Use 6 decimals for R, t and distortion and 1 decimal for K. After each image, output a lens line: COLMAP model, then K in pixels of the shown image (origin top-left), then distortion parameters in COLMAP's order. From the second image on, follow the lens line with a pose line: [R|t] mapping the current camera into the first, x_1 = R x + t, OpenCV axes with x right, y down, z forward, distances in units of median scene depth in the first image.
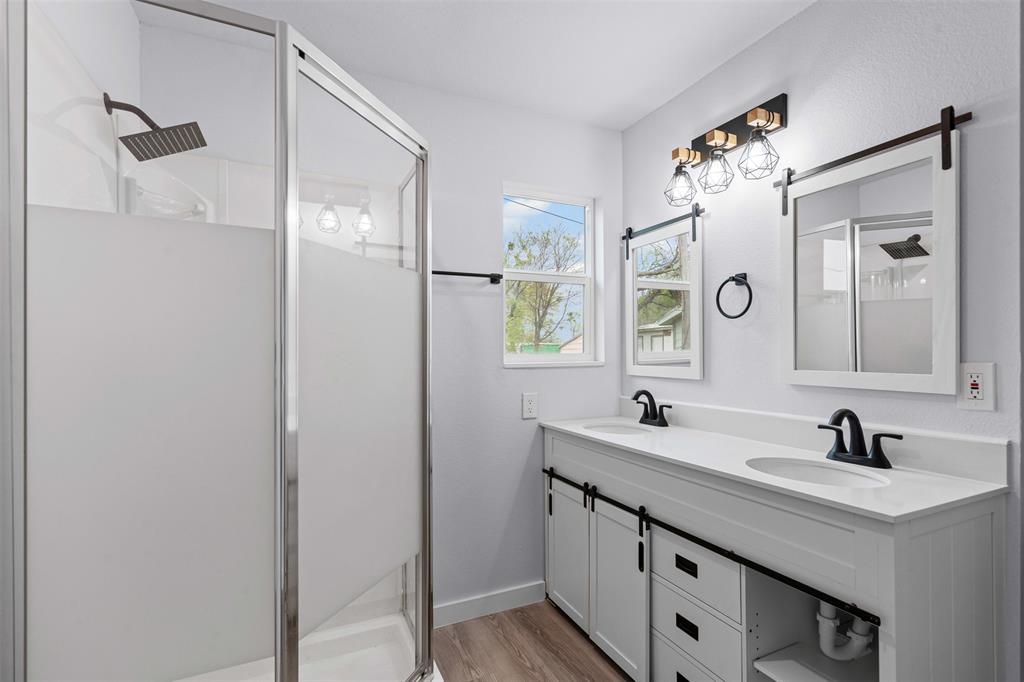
lens RADIAL K [[469.9, 0, 511.2], [0, 469.9, 351.7], [0, 0, 1]] dist [-0.008275, 0.002455]
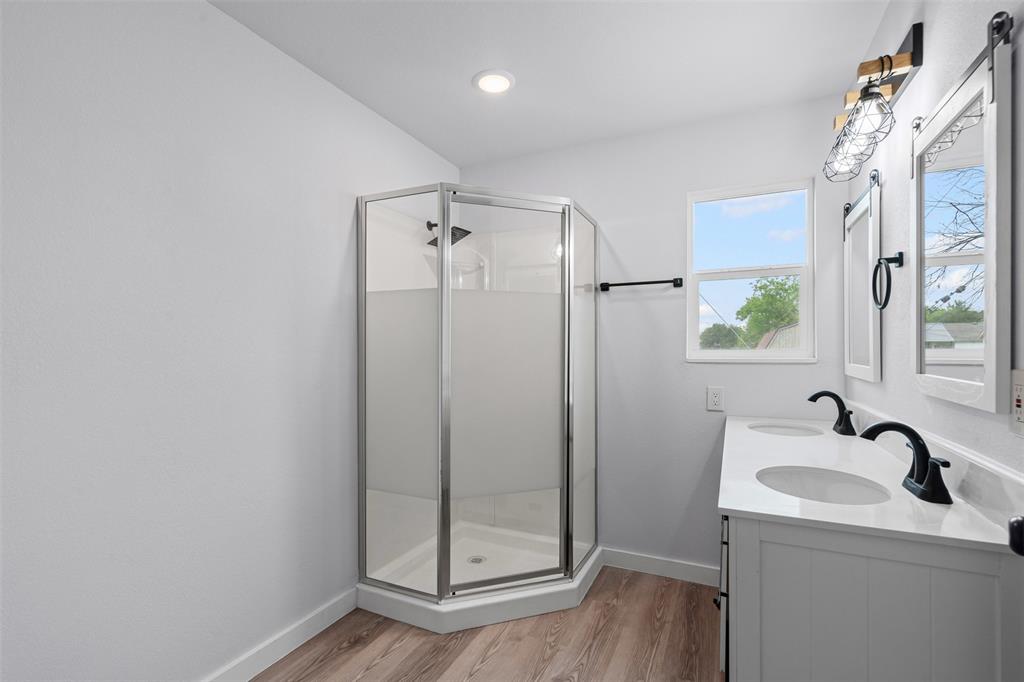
lens RADIAL K [[469.9, 0, 517.1], [0, 469.9, 341.7], [0, 0, 1]] dist [-0.008275, 0.002455]
pose [[0.649540, -0.004669, -0.760313, 0.582117], [0.002770, 0.999989, -0.003775, -0.010795], [0.760322, 0.000346, 0.649546, -0.024029]]
